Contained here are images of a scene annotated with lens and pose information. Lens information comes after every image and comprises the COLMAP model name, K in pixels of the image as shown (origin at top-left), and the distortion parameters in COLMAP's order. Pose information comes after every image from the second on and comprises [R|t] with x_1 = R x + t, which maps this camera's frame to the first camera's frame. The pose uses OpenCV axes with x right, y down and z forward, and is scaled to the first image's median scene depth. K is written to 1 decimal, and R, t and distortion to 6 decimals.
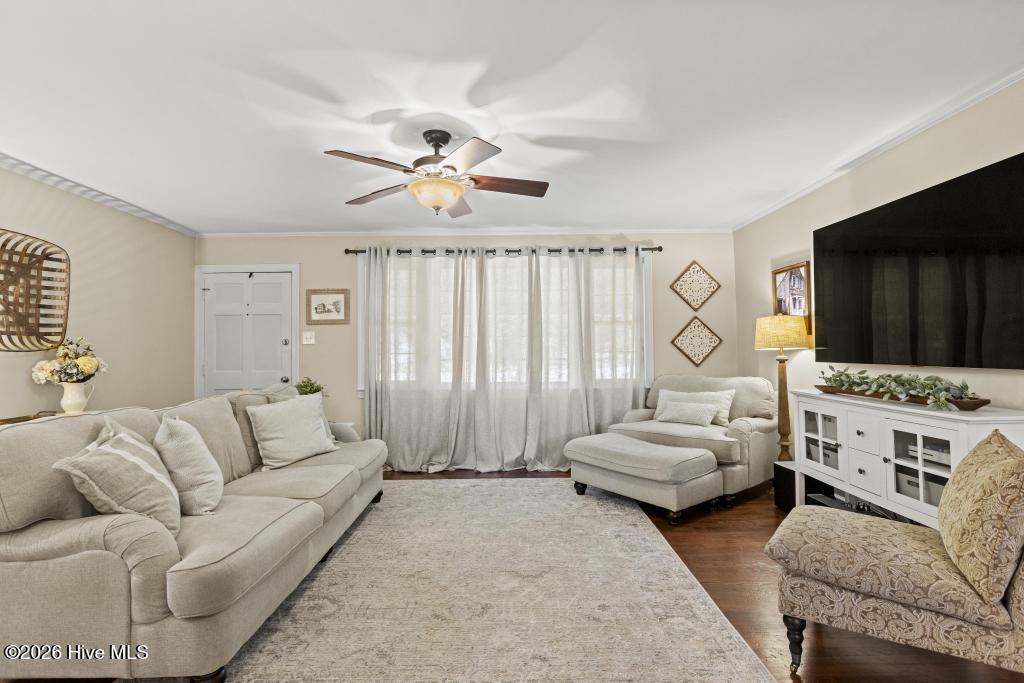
lens RADIAL K [[484.6, 0, 499.0], [0, 484.6, 333.7], [0, 0, 1]] dist [0.005755, -0.000989]
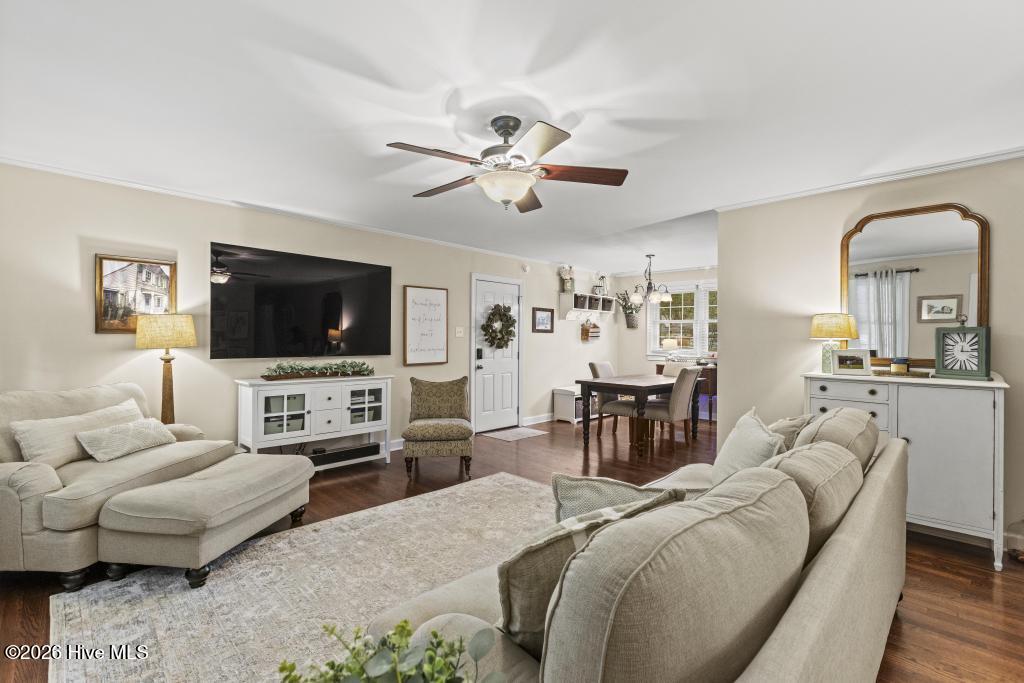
lens RADIAL K [[462.7, 0, 521.3], [0, 462.7, 340.3], [0, 0, 1]] dist [0.003734, -0.001698]
pose [[-0.731469, -0.000972, 0.681874, -0.533099], [-0.026044, 0.999309, -0.026514, 0.021294], [-0.681377, -0.037153, -0.730989, 1.143005]]
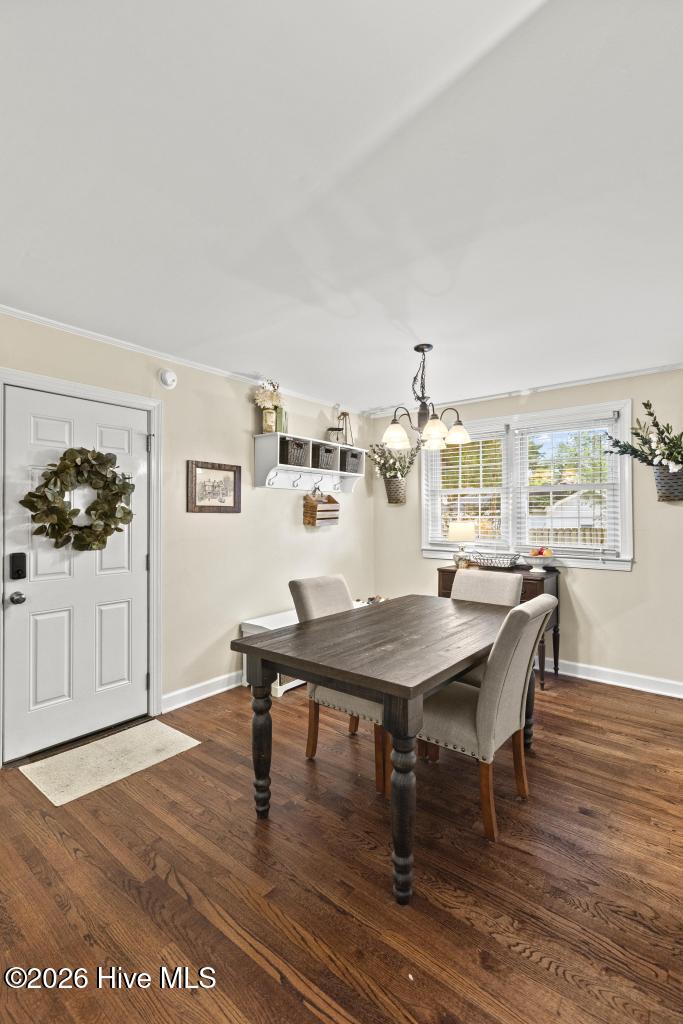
lens RADIAL K [[462.7, 0, 344.7], [0, 462.7, 513.9], [0, 0, 1]] dist [0.003734, -0.001698]
pose [[-0.791771, 0.014272, 0.610652, -0.148814], [-0.012645, 0.999130, -0.039746, -0.018819], [-0.610688, -0.039191, -0.790901, 0.396800]]
